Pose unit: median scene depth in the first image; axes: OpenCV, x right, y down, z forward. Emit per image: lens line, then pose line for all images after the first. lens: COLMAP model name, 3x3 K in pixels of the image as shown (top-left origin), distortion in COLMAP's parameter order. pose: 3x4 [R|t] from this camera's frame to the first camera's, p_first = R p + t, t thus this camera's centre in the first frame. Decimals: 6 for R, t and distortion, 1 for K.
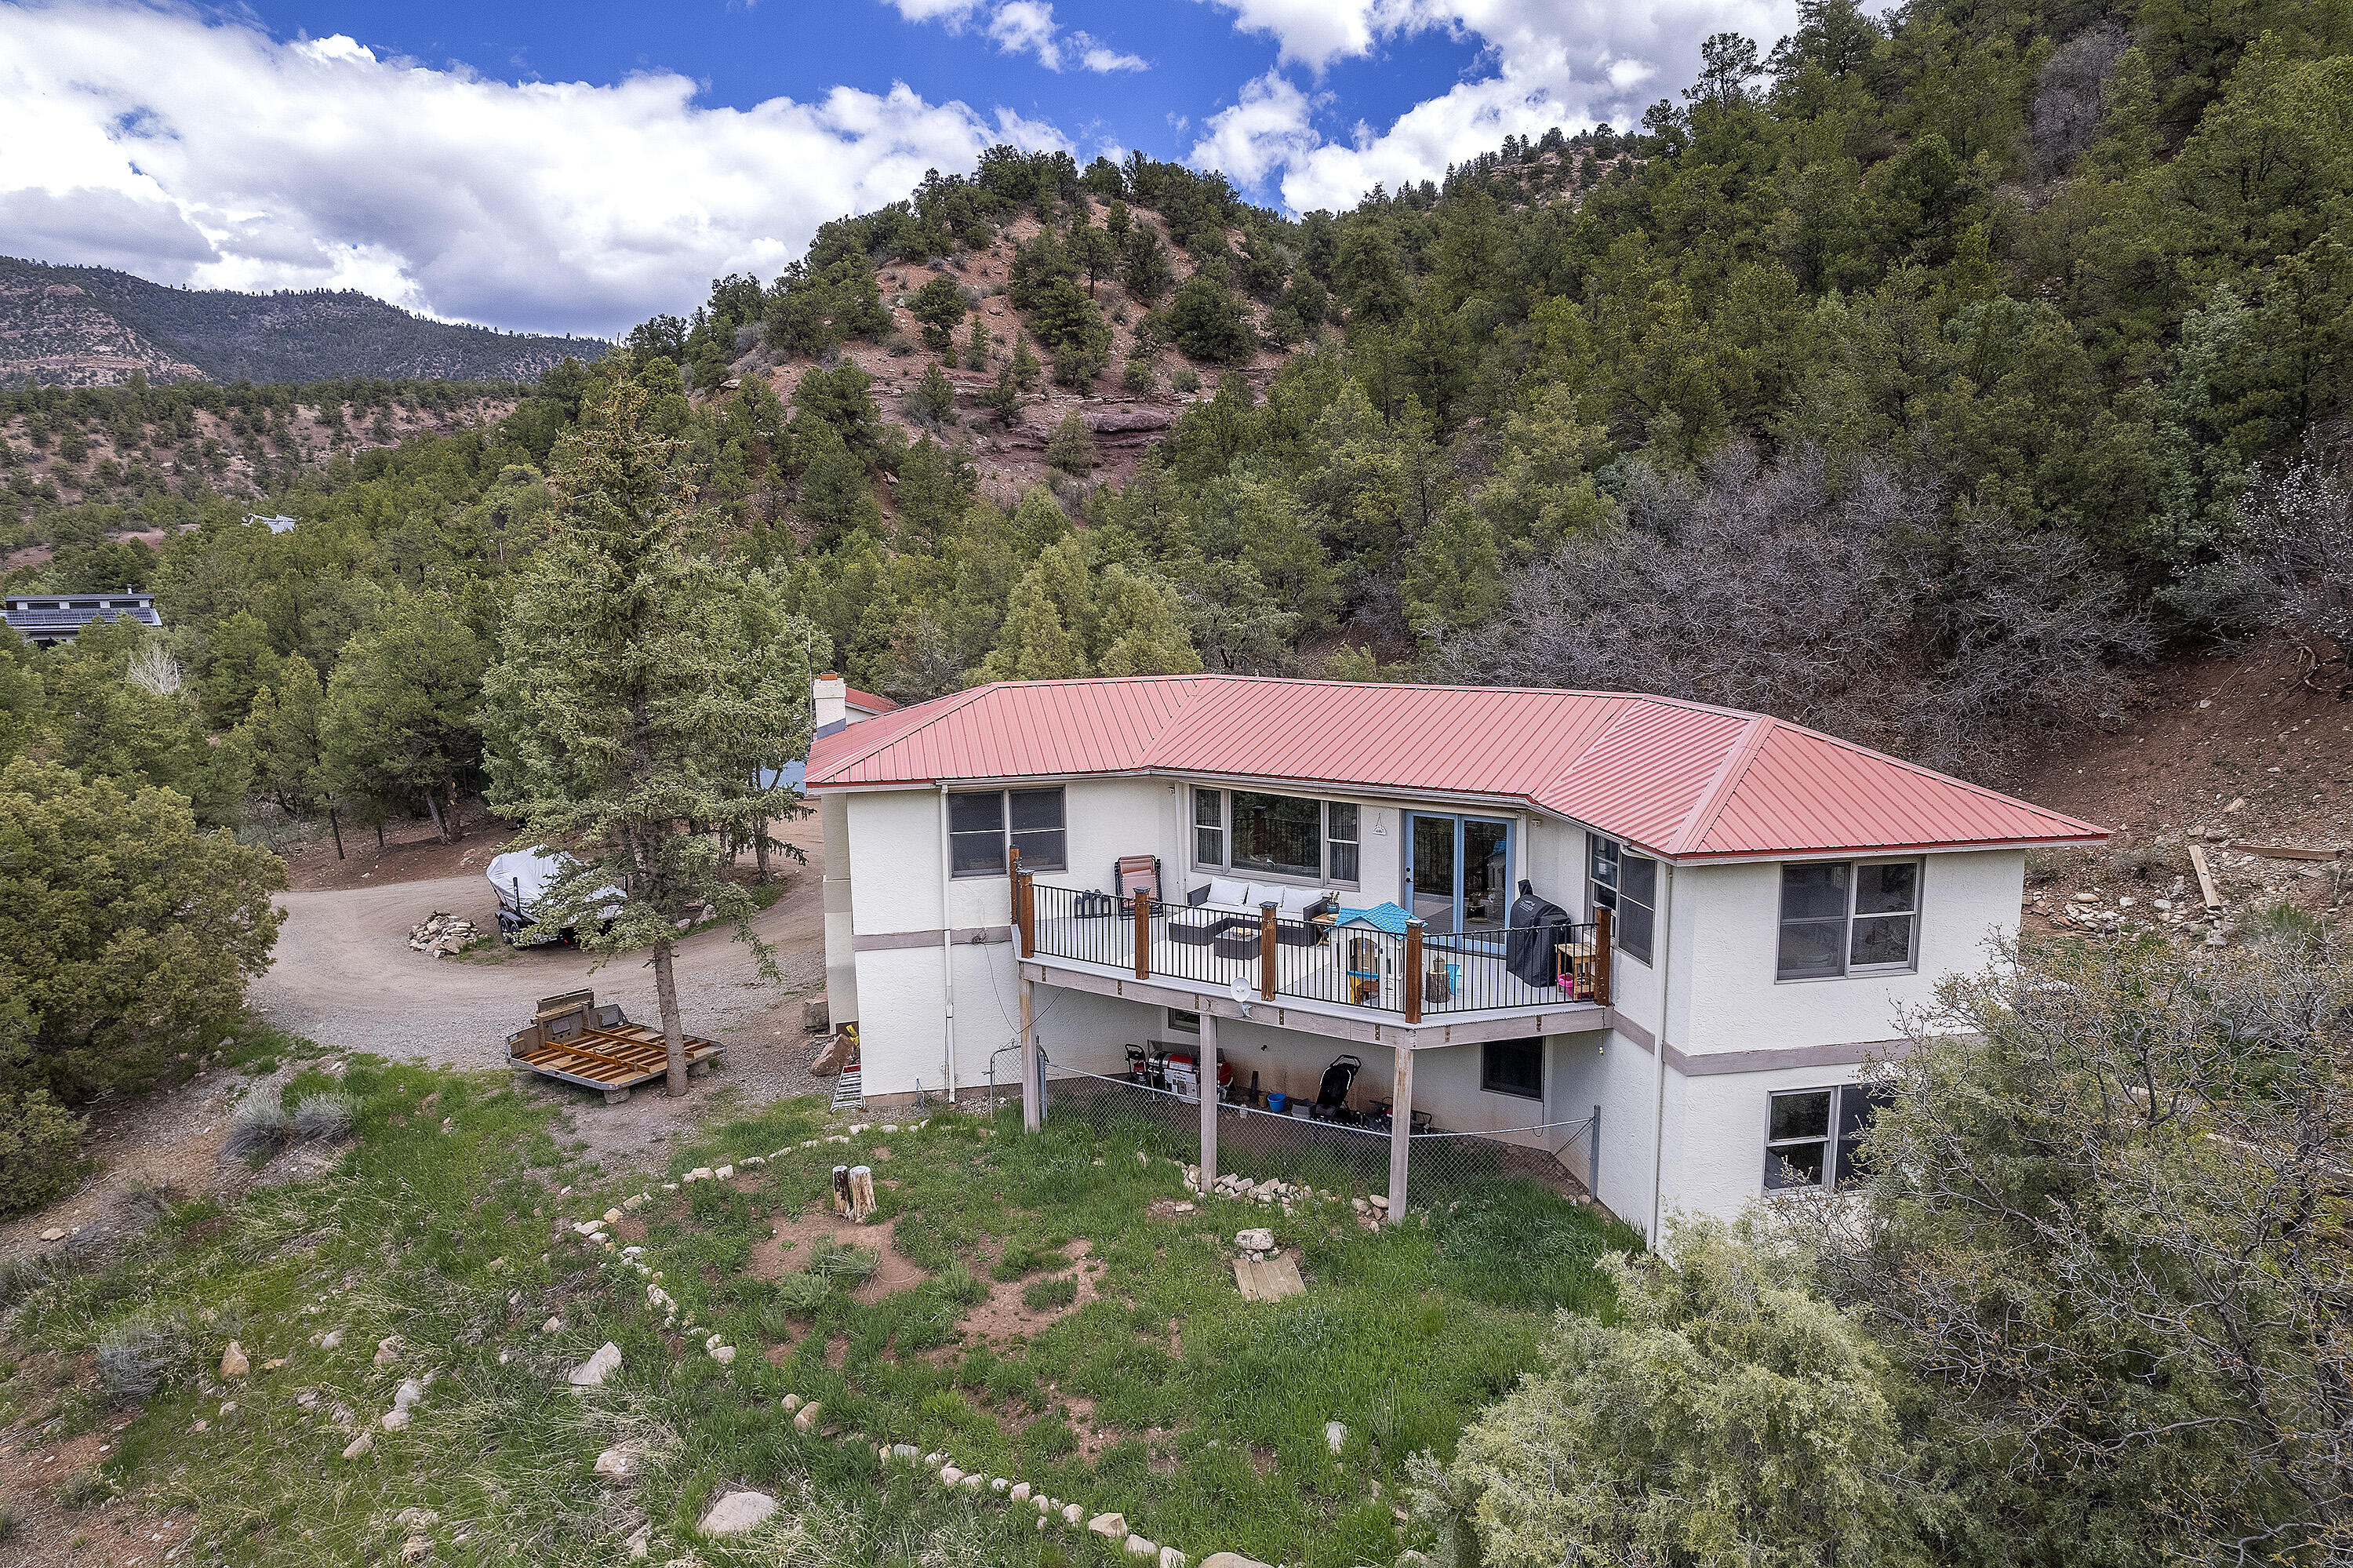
lens RADIAL K [[1564.8, 0, 1167.8], [0, 1564.8, 740.1], [0, 0, 1]] dist [-0.090076, 0.110601]
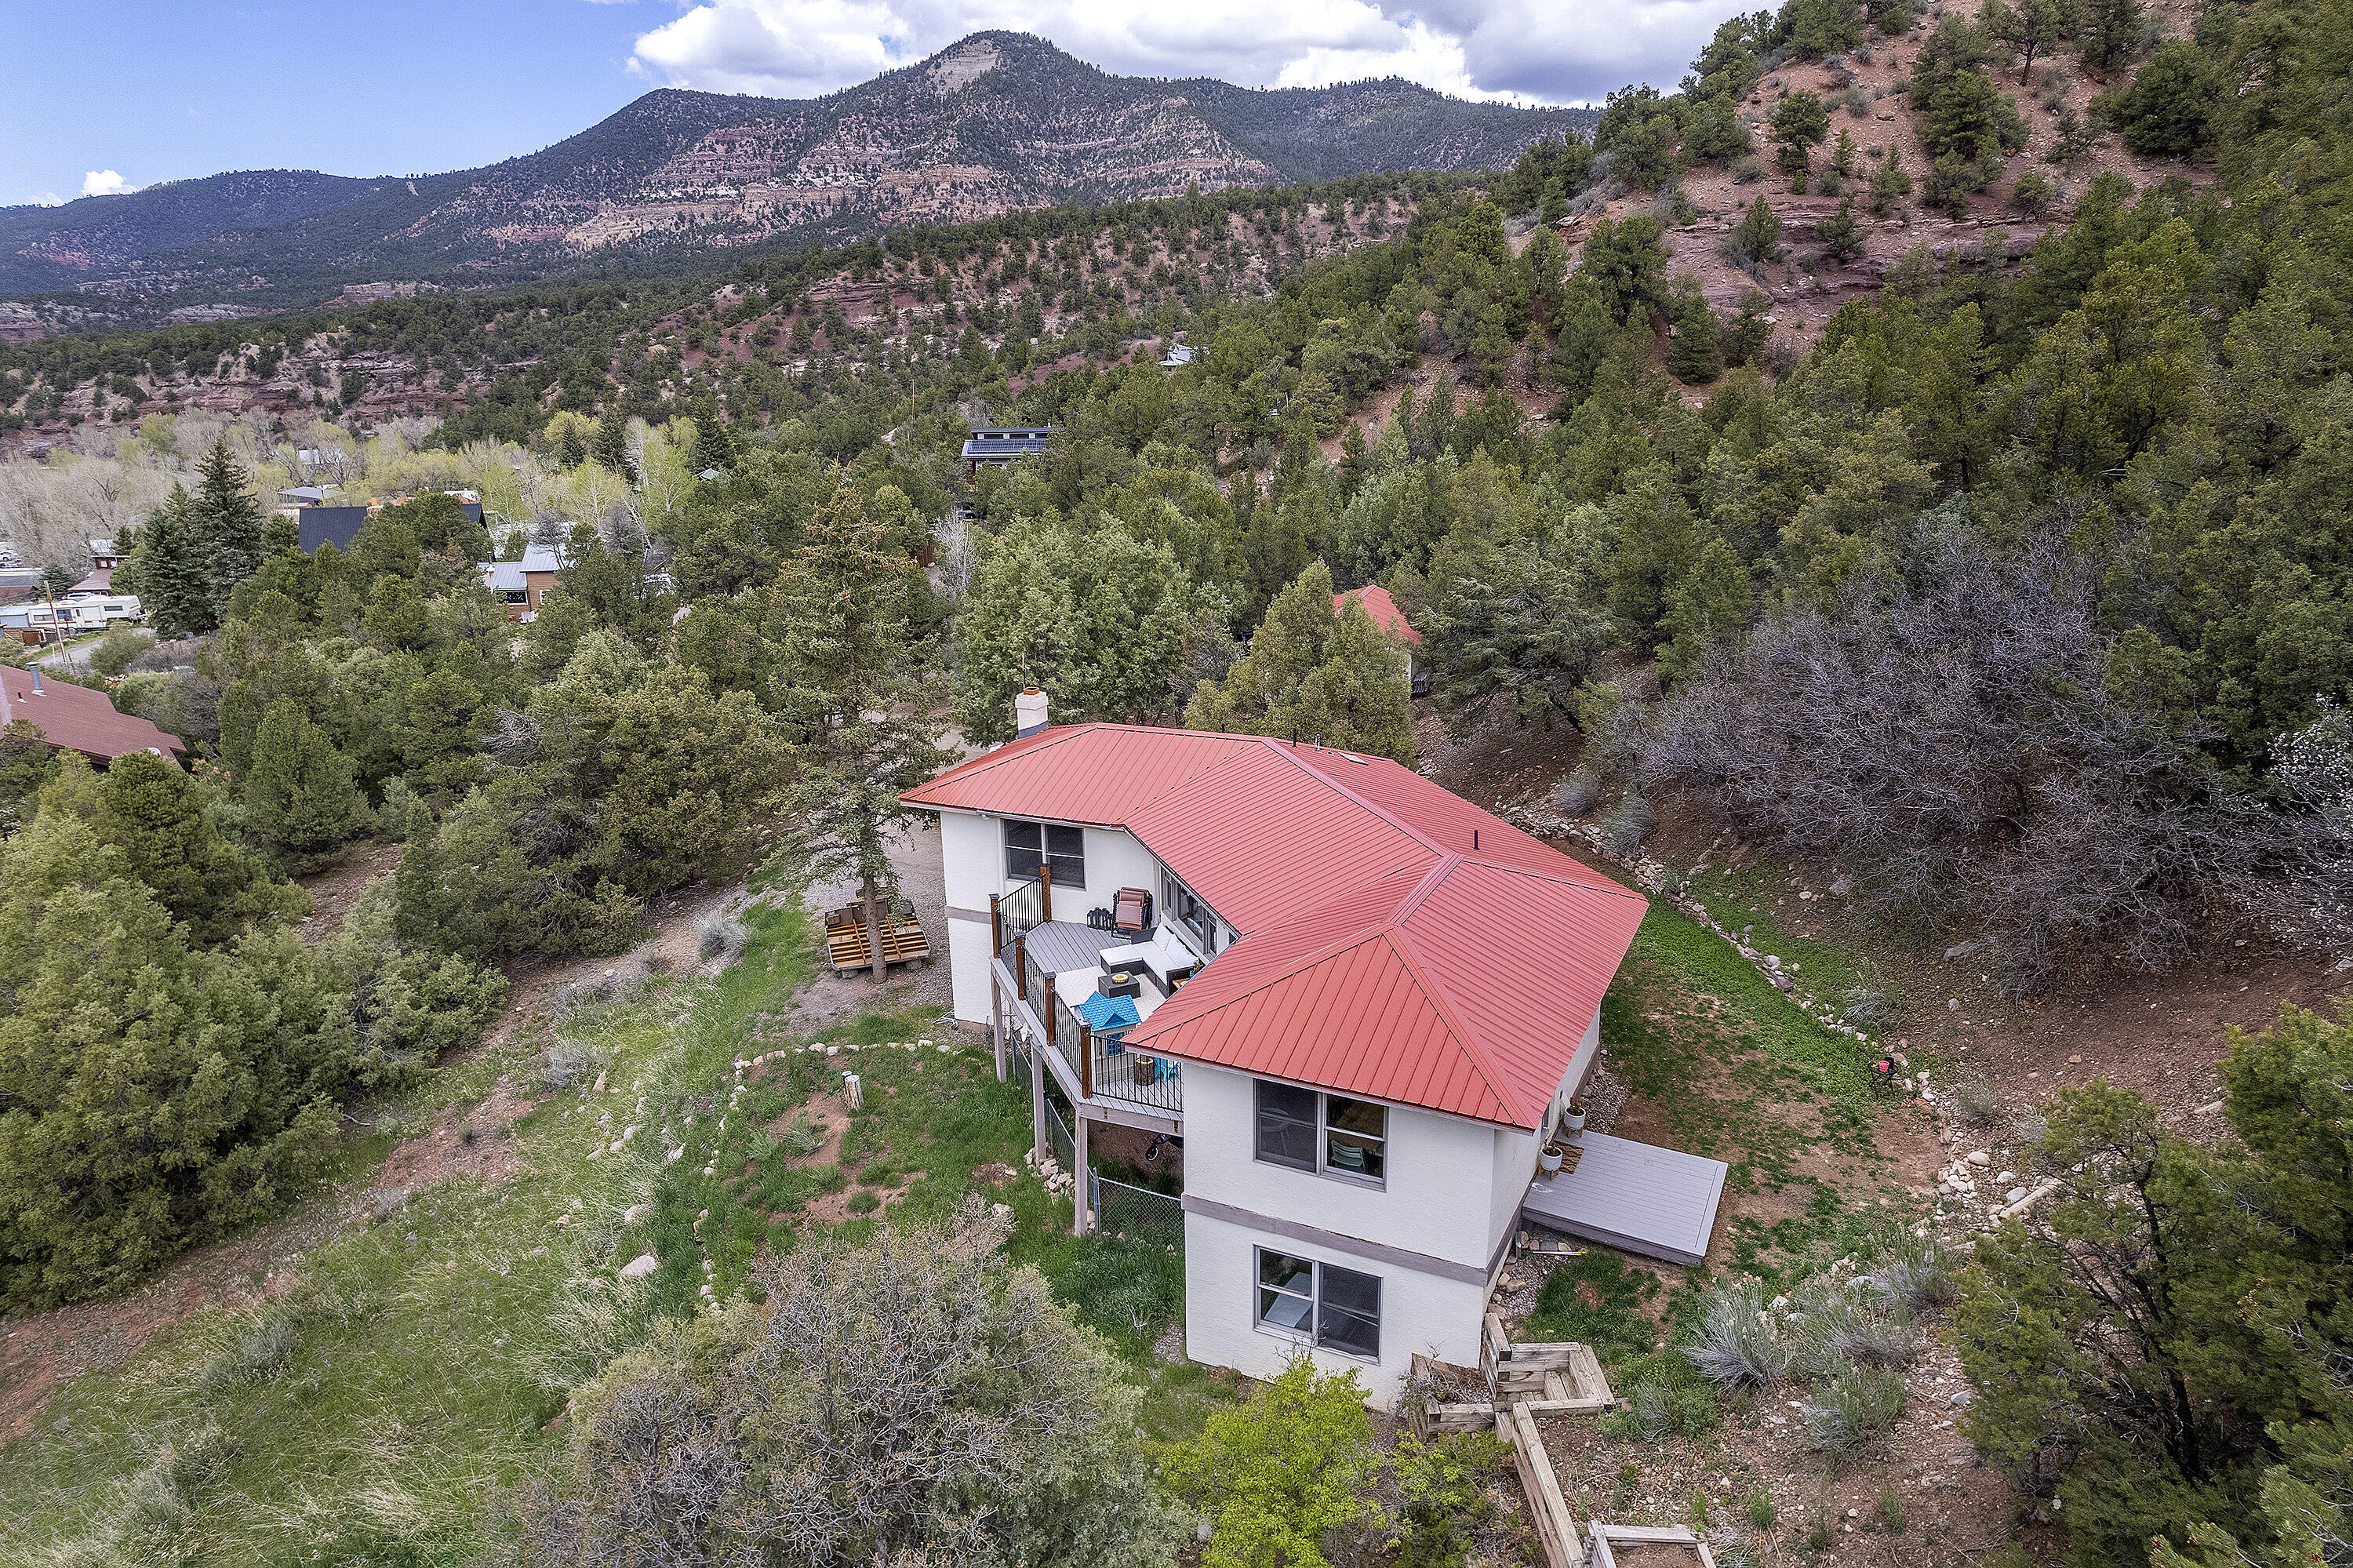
lens RADIAL K [[1564.8, 0, 1167.8], [0, 1564.8, 740.1], [0, 0, 1]] dist [-0.090076, 0.110601]
pose [[0.805115, 0.150034, -0.573828, 0.639871], [-0.063195, 0.983670, 0.168524, -0.232433], [0.589742, -0.099418, 0.801449, 0.022272]]
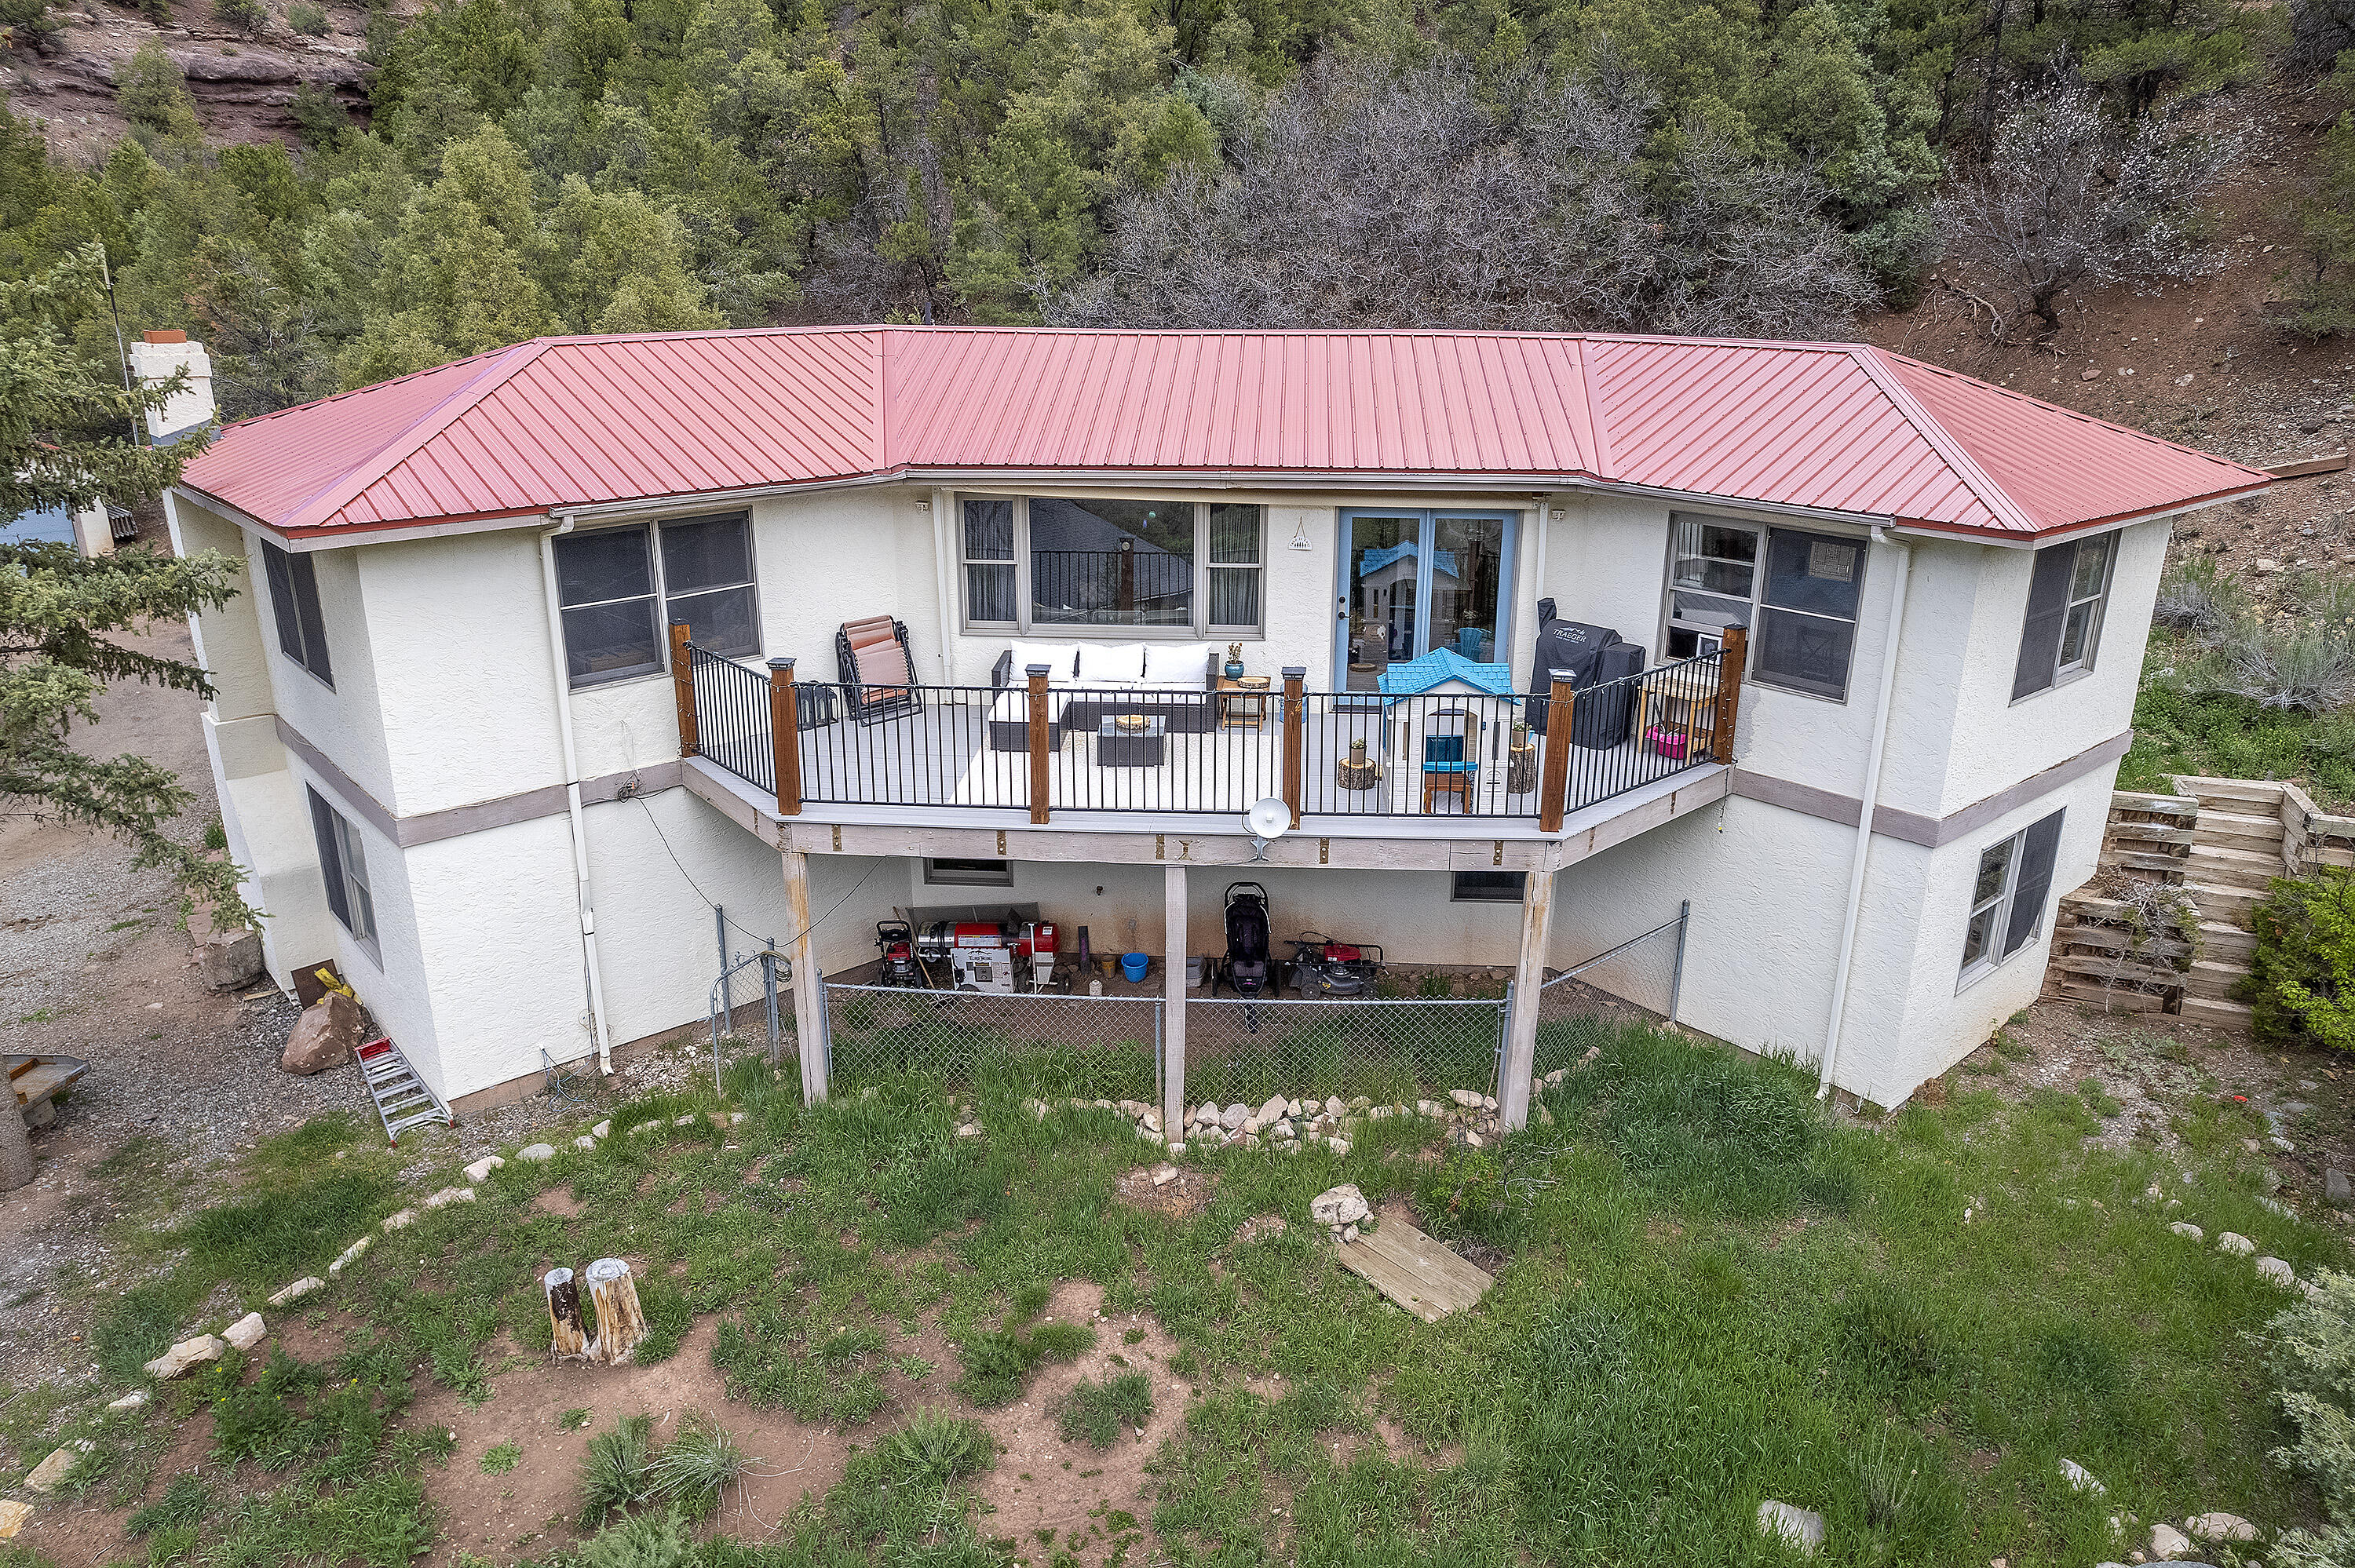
lens RADIAL K [[1589.4, 0, 1206.5], [0, 1589.4, 783.0], [0, 0, 1]] dist [-0.085031, 0.076690]
pose [[0.858447, -0.141059, 0.493123, -0.198907], [0.045213, 0.978507, 0.201196, 0.017157], [-0.510905, -0.150420, 0.846374, 0.366387]]
